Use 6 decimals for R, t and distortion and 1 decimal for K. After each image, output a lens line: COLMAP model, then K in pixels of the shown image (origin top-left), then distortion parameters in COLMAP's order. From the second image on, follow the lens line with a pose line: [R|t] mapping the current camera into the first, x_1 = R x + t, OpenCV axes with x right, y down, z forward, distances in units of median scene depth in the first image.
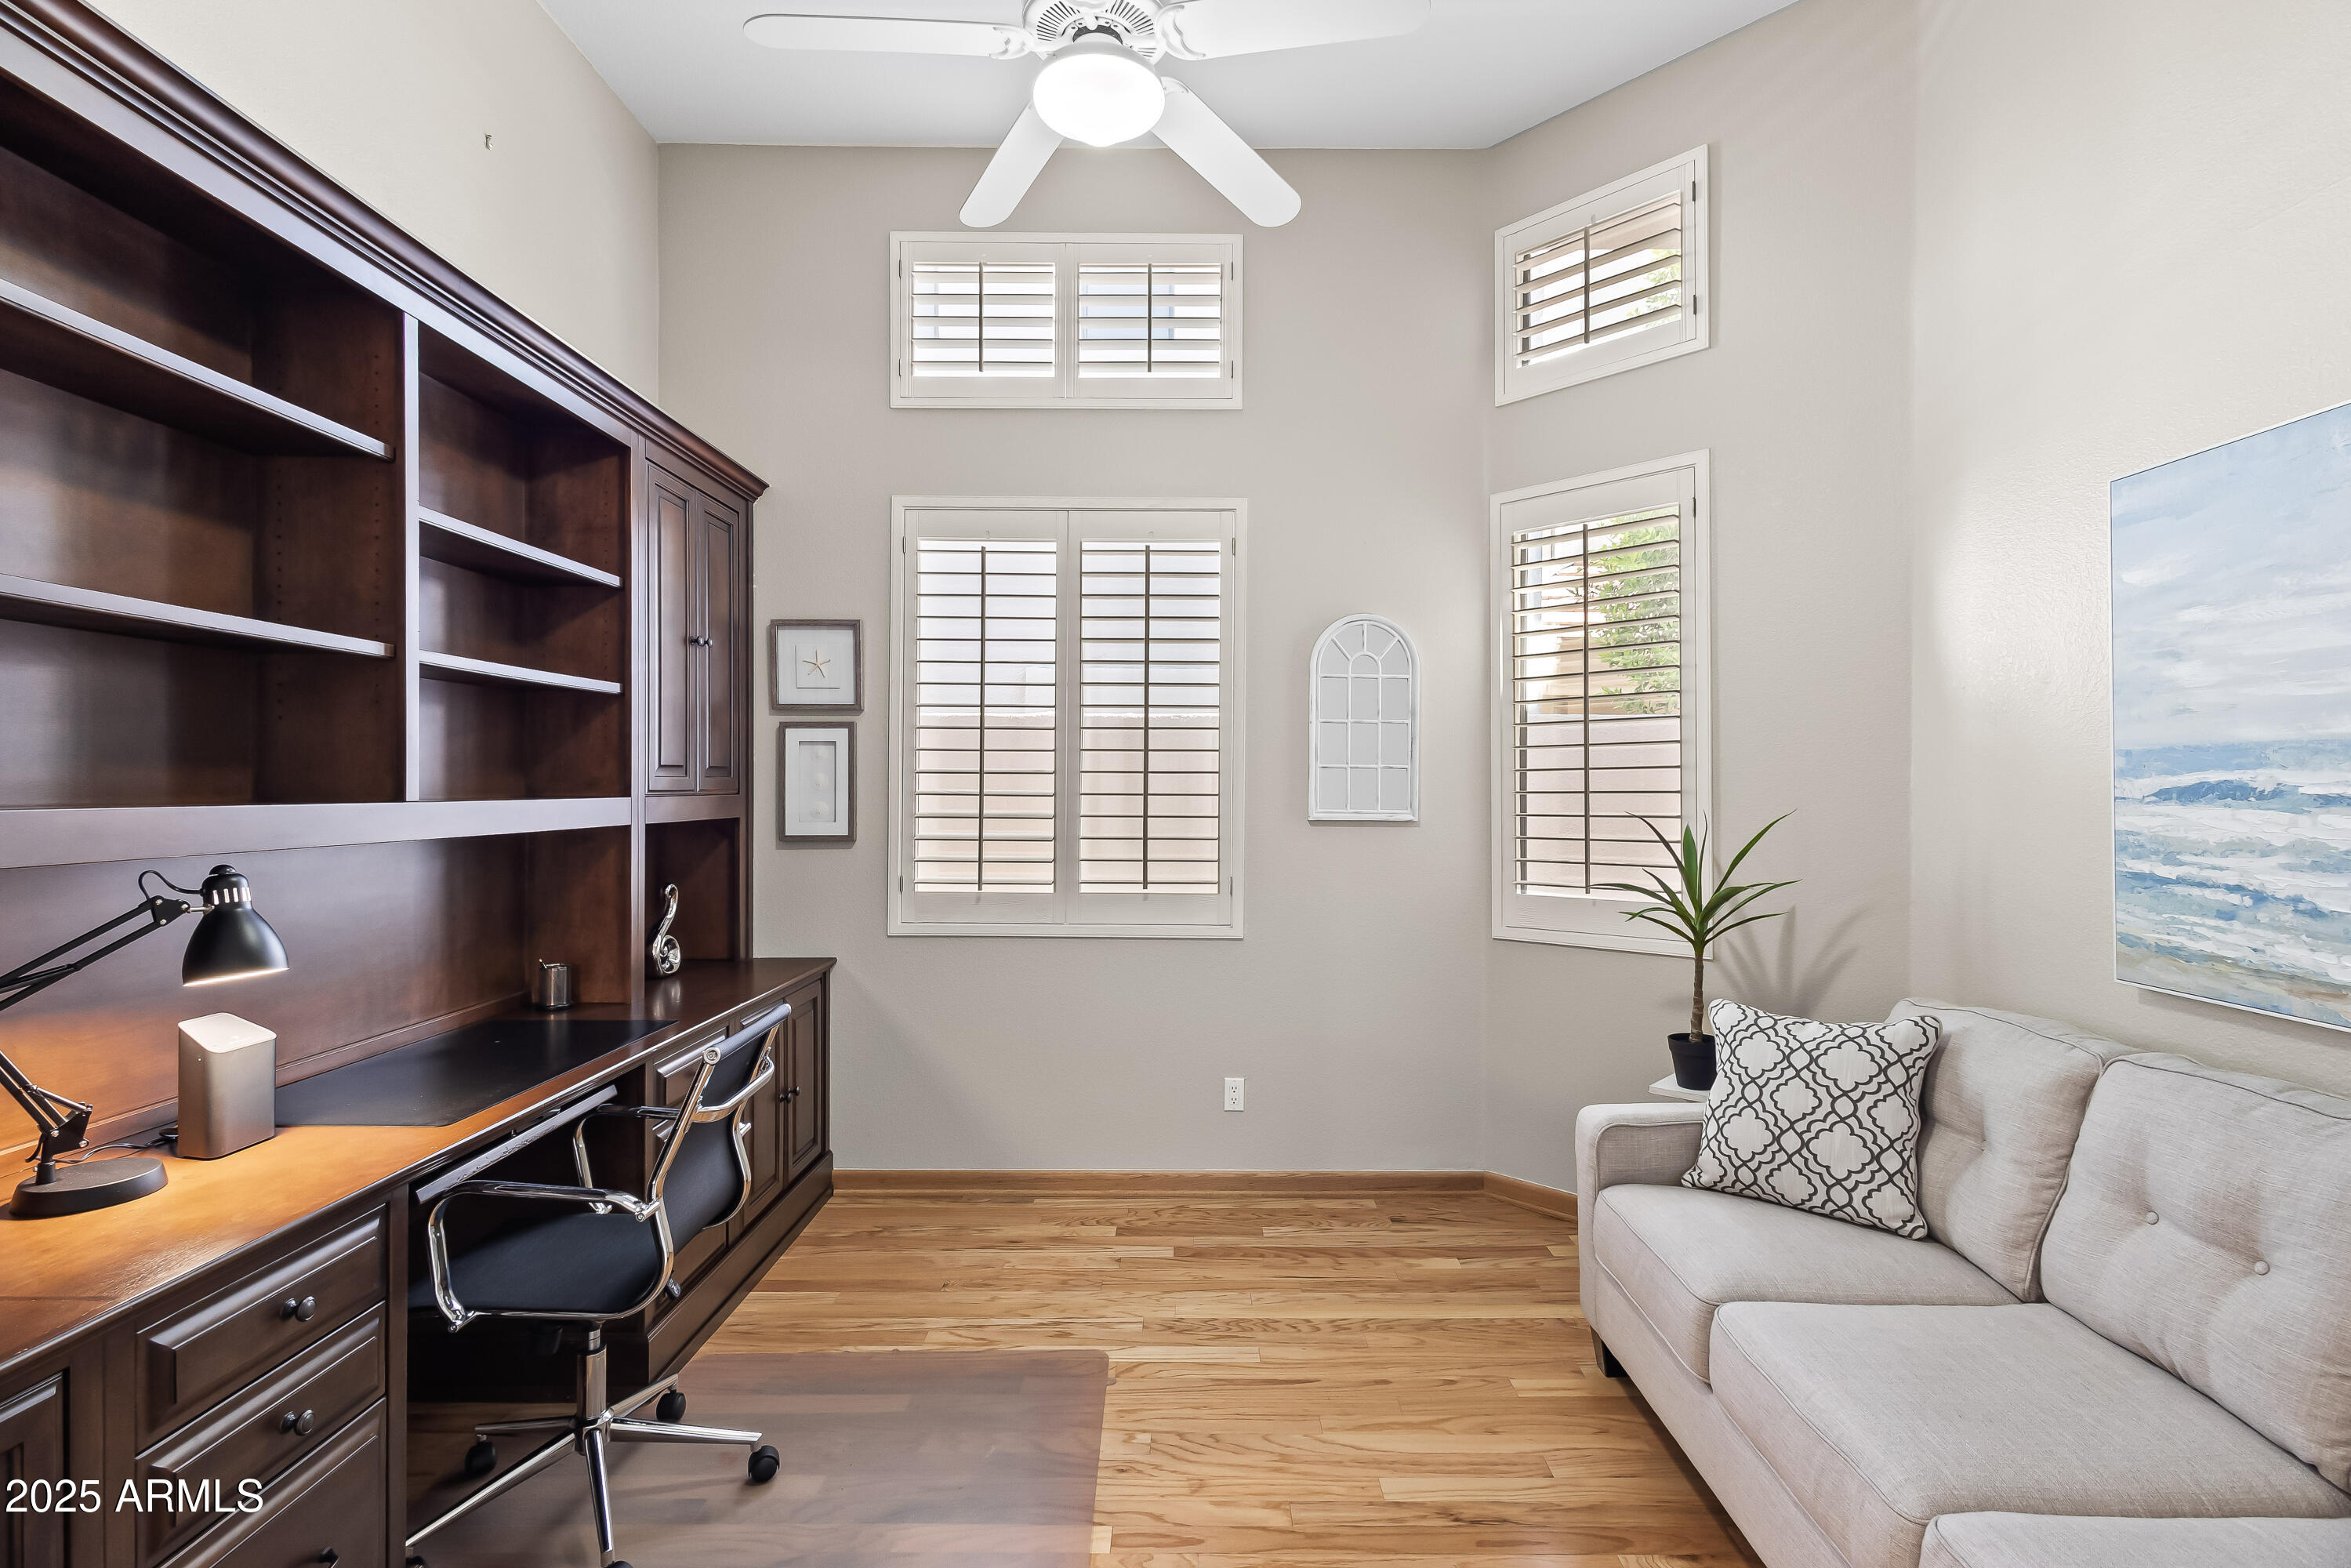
lens RADIAL K [[1118.5, 0, 1170.4], [0, 1118.5, 790.7], [0, 0, 1]] dist [0.006598, -0.000642]
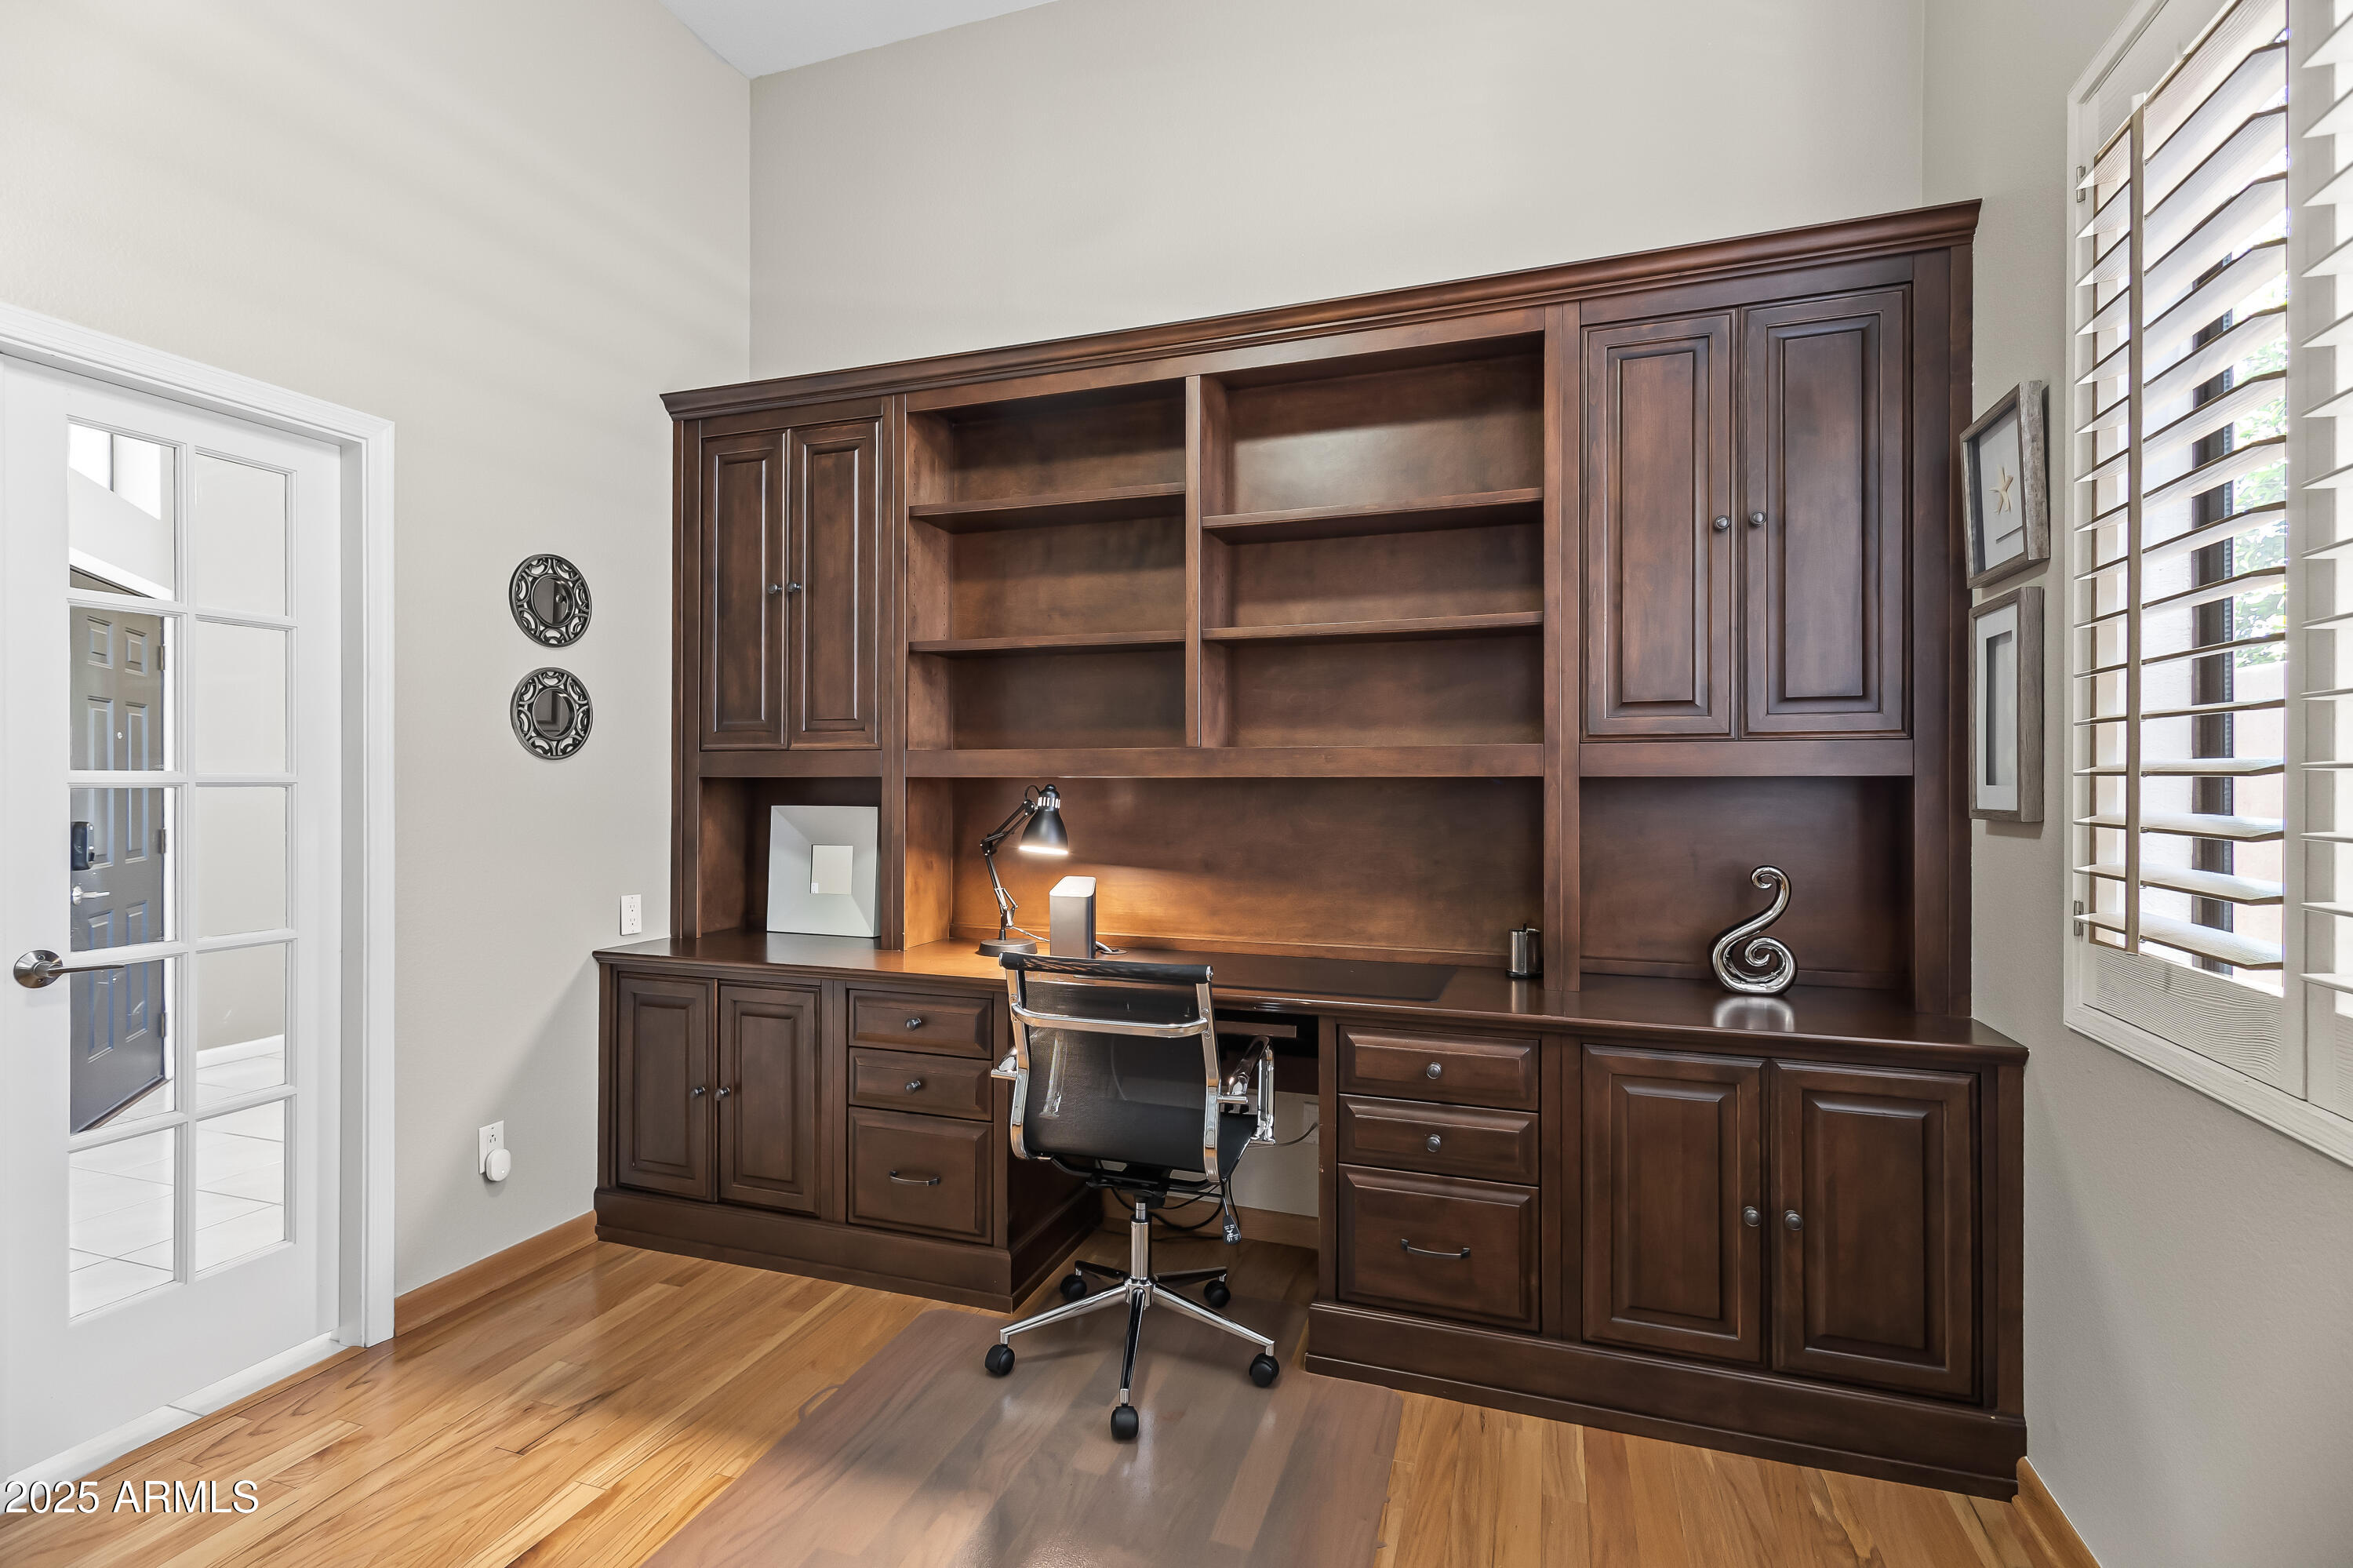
lens RADIAL K [[1119.5, 0, 1165.2], [0, 1119.5, 781.2], [0, 0, 1]] dist [0.006598, -0.000642]
pose [[-0.342221, -0.001419, -0.939618, 0.411168], [-0.000794, 0.999999, -0.001221, 0.036808], [0.939619, 0.000328, -0.342222, 1.041551]]
